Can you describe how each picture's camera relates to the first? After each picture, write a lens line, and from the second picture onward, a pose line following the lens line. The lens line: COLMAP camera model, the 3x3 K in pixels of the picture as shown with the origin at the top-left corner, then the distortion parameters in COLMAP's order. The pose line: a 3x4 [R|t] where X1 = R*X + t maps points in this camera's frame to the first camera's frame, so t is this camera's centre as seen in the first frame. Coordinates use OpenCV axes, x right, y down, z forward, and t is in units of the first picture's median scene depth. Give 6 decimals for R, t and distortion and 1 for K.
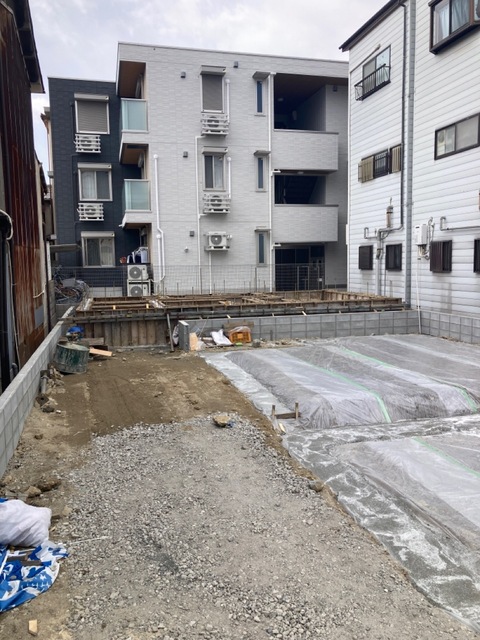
lens RADIAL K [[522.6, 0, 240.7], [0, 522.6, 316.3], [0, 0, 1]] dist [0.008825, -0.012083]
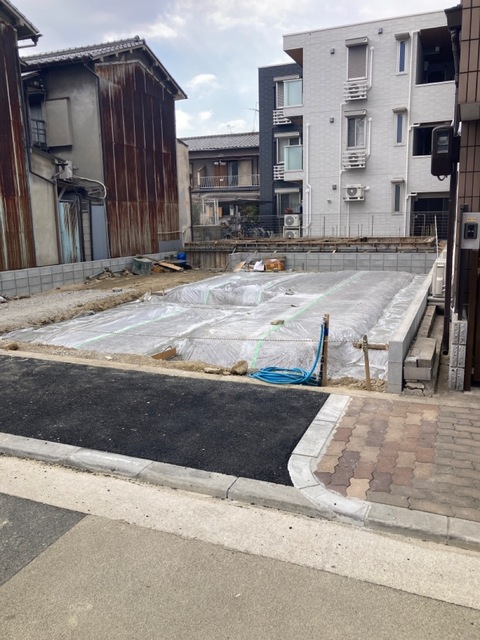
lens RADIAL K [[522.6, 0, 243.8], [0, 522.6, 318.1], [0, 0, 1]] dist [0.008825, -0.012083]
pose [[0.797157, 0.108420, -0.593957, 0.487902], [-0.051647, 0.992384, 0.111833, 0.016305], [0.601559, -0.058472, 0.796686, -0.099486]]
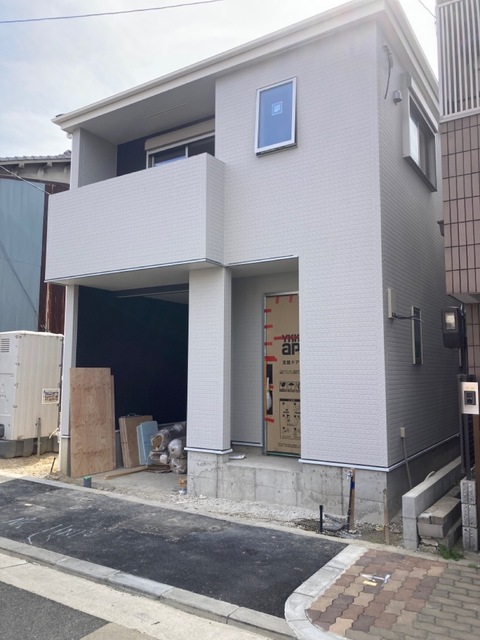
lens RADIAL K [[522.6, 0, 236.9], [0, 522.6, 319.3], [0, 0, 1]] dist [0.008825, -0.012083]
pose [[0.671330, -0.059982, -0.738727, 0.699586], [-0.086923, 0.983469, -0.158848, -0.001307], [0.736044, 0.170852, 0.655019, -0.165830]]
